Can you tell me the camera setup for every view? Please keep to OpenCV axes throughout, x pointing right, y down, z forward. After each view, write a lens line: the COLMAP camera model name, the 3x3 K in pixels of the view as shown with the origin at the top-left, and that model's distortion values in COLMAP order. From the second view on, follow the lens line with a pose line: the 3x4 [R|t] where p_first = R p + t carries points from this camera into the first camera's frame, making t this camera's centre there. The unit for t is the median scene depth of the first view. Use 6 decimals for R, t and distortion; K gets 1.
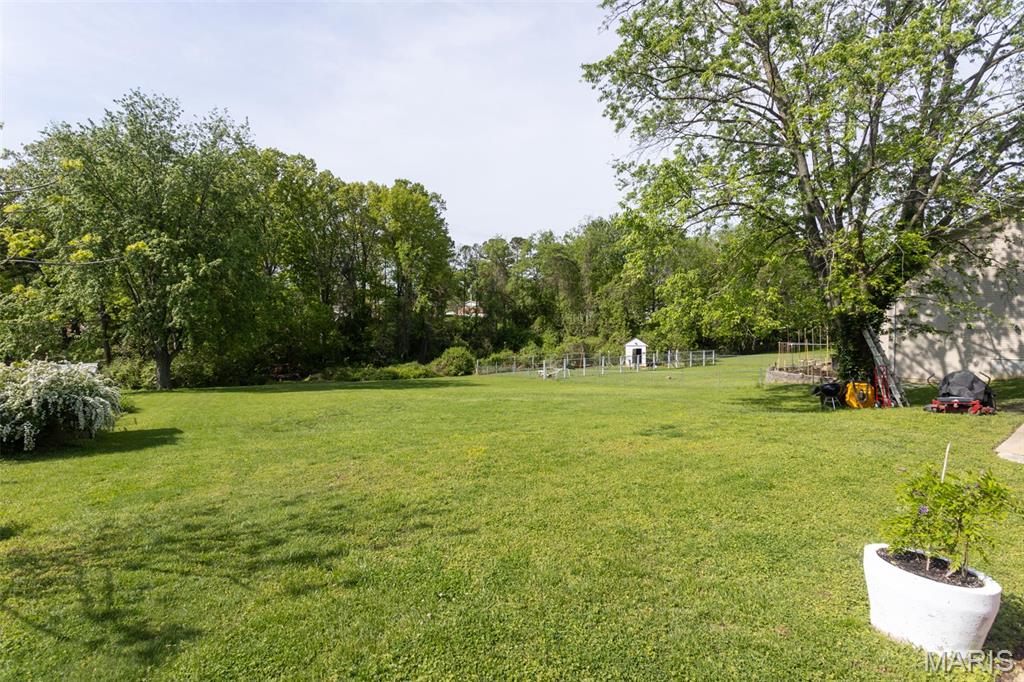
lens RADIAL K [[480.6, 0, 513.6], [0, 480.6, 337.3], [0, 0, 1]] dist [0.000886, 0.000693]
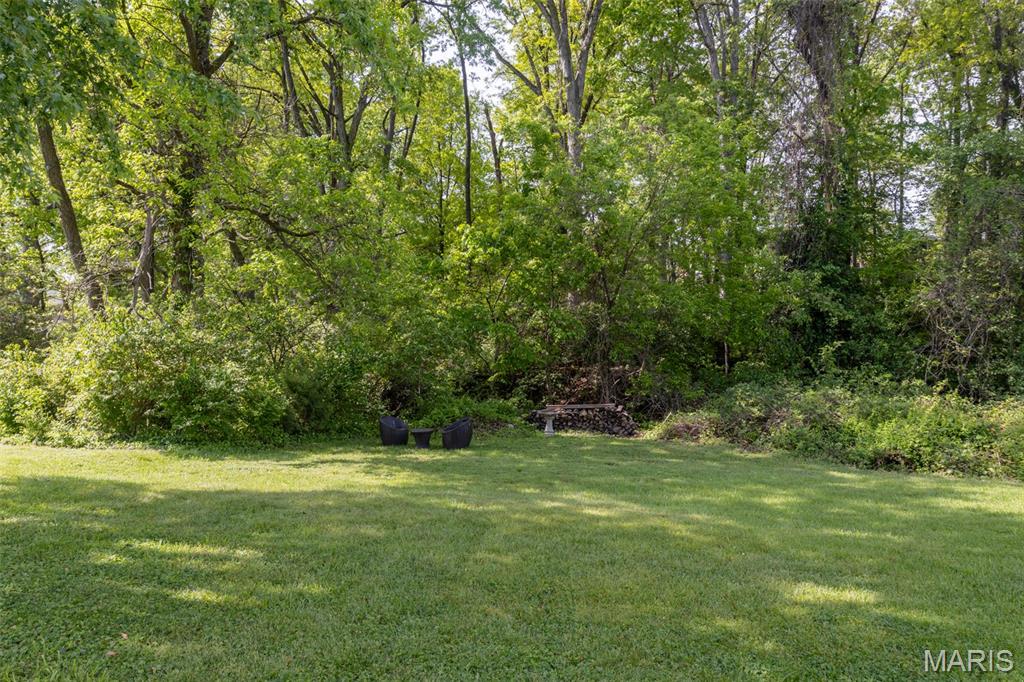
lens RADIAL K [[794.5, 0, 512.0], [0, 794.5, 341.0], [0, 0, 1]] dist [0.014396, -0.000978]
pose [[0.801160, 0.020209, -0.598109, -0.253076], [-0.016261, 0.999796, 0.012001, 0.039744], [0.598229, 0.000111, 0.801325, 0.641785]]
